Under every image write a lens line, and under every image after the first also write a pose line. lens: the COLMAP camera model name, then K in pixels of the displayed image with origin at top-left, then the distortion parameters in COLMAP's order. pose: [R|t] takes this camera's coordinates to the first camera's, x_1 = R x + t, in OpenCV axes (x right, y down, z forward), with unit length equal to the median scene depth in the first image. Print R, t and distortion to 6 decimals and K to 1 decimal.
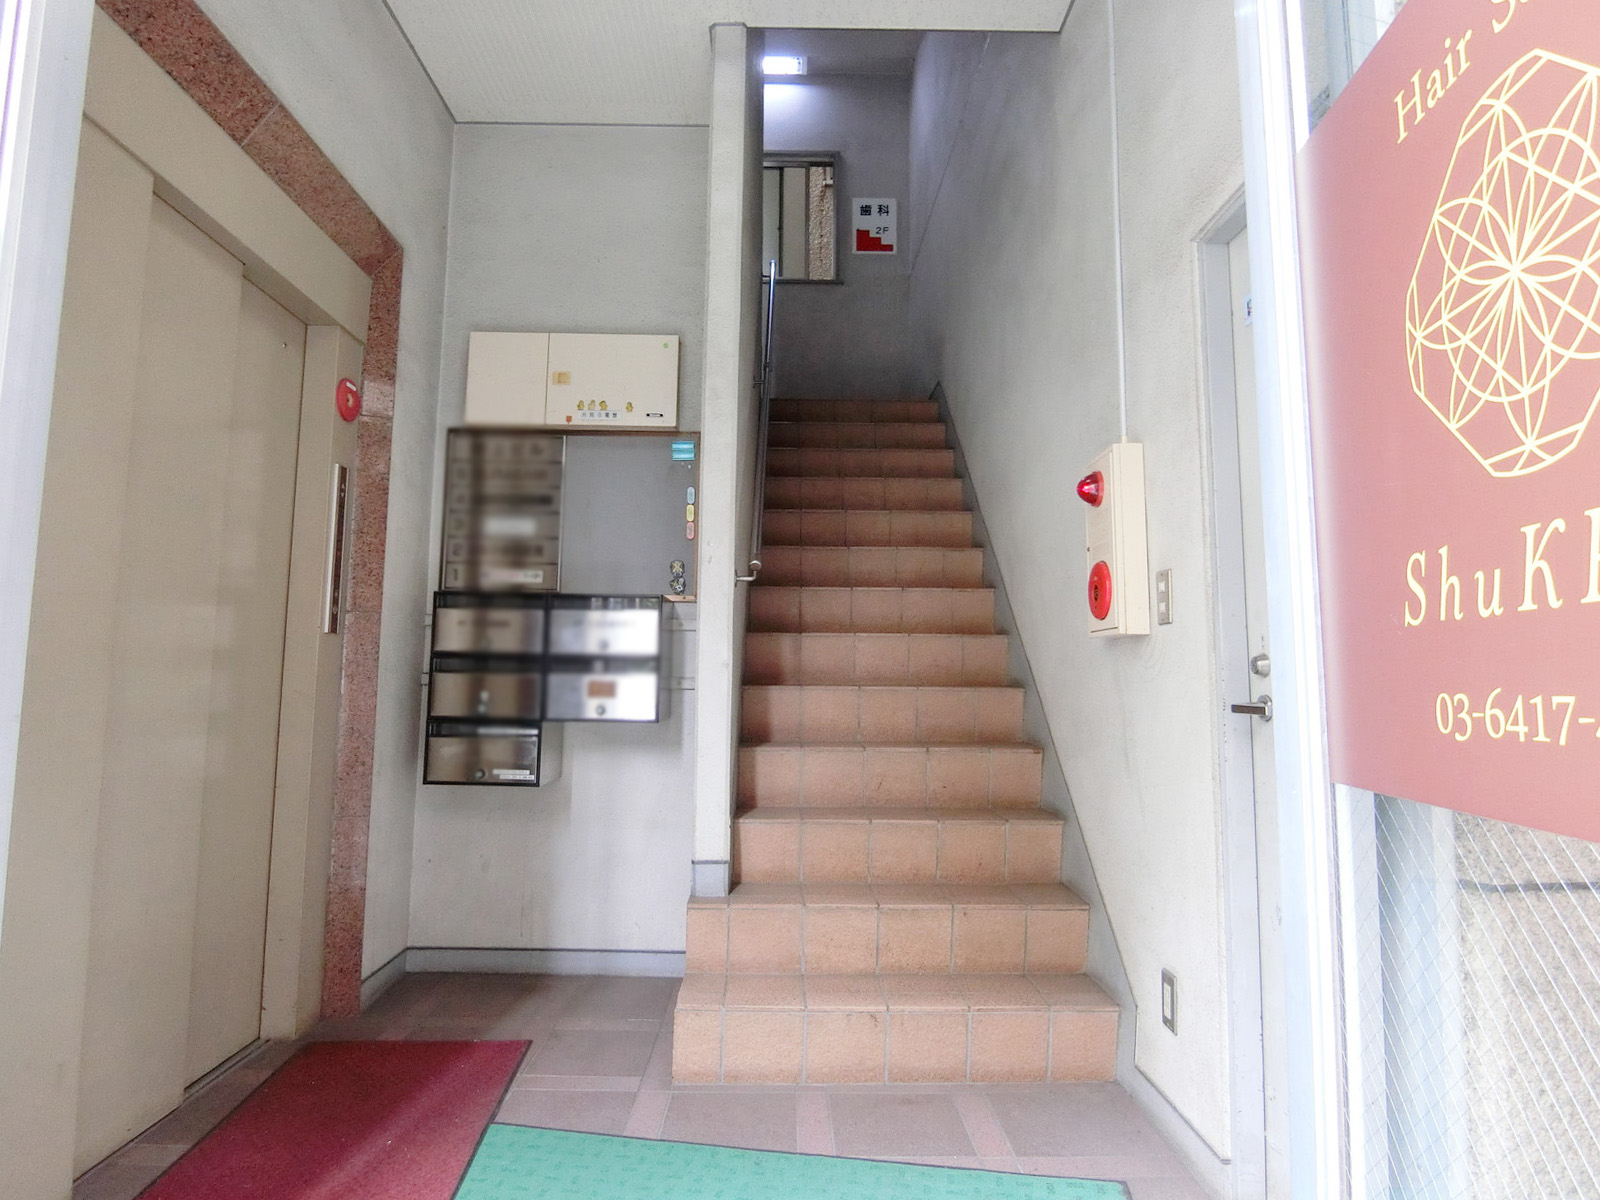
lens RADIAL K [[892.6, 0, 792.2], [0, 892.6, 600.6], [0, 0, 1]] dist [-0.024031, 0.000521]
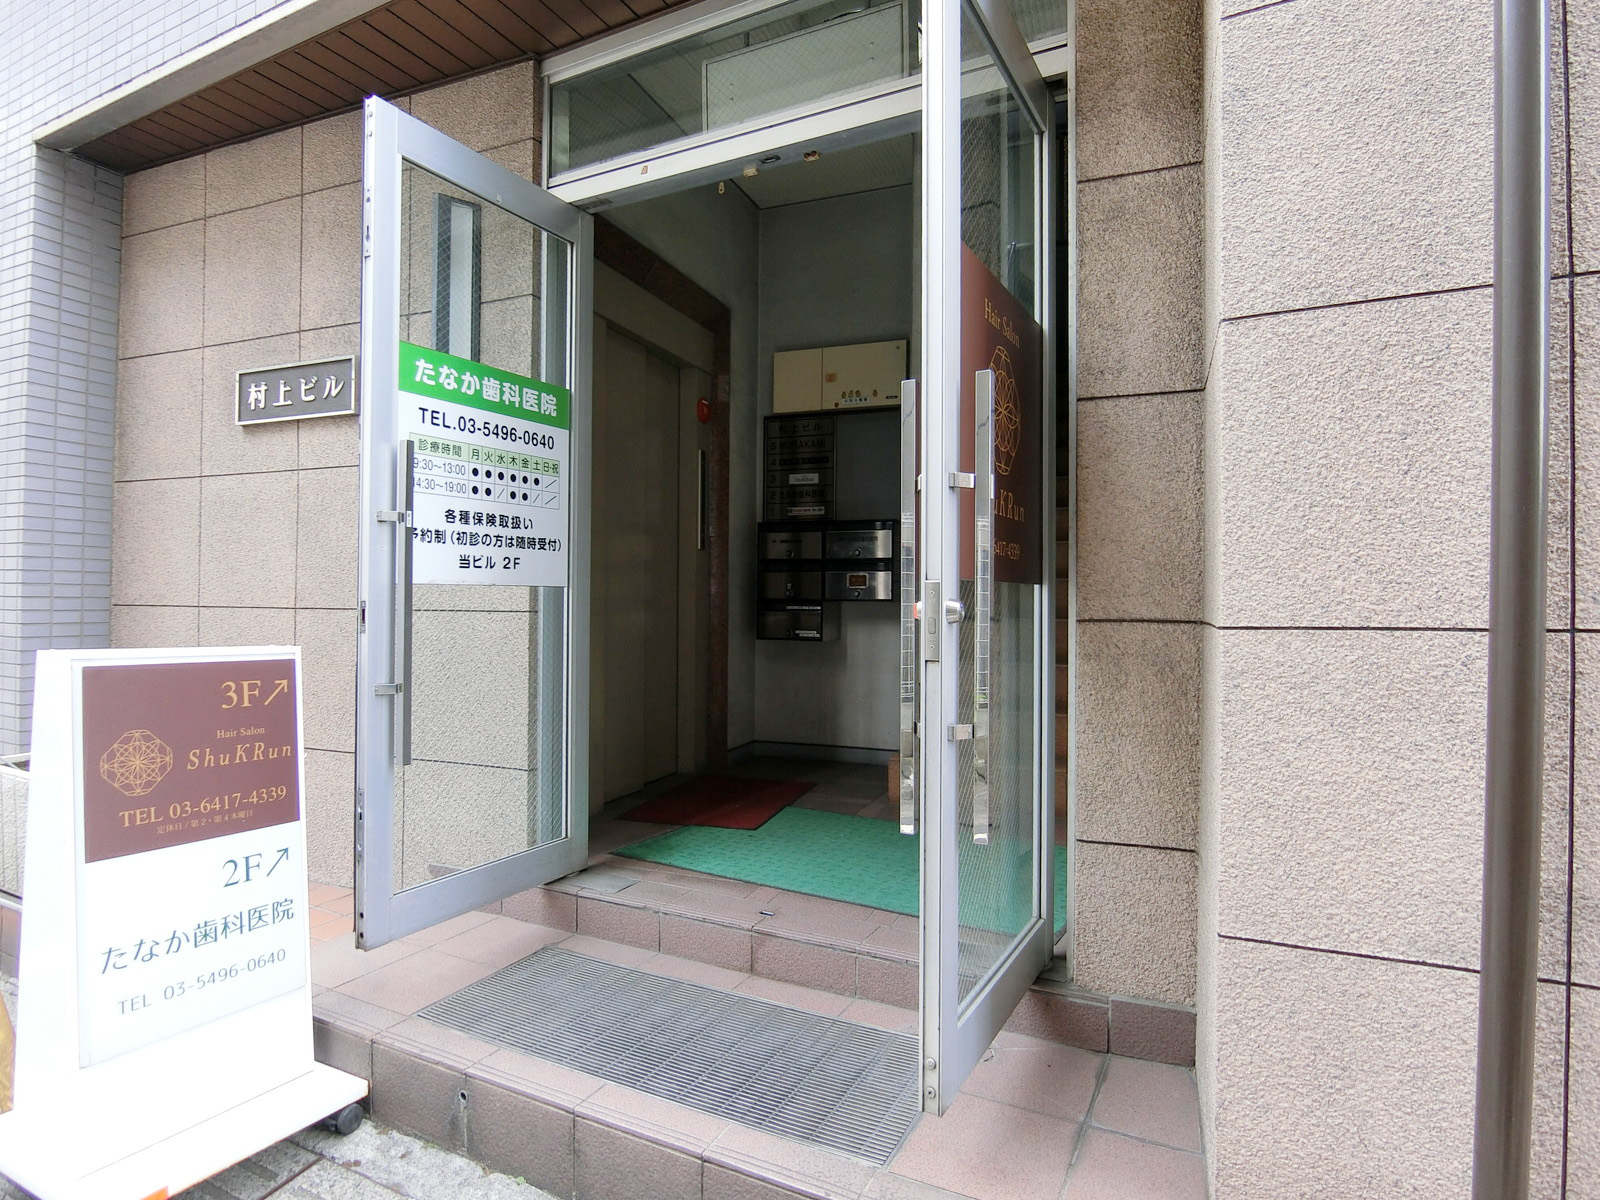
lens RADIAL K [[892.6, 0, 801.4], [0, 892.6, 600.6], [0, 0, 1]] dist [-0.024031, 0.000521]
pose [[0.926364, -0.007572, -0.376554, 0.267523], [0.042379, 0.995544, 0.084236, -0.002346], [0.374238, -0.093991, 0.922557, -0.462367]]
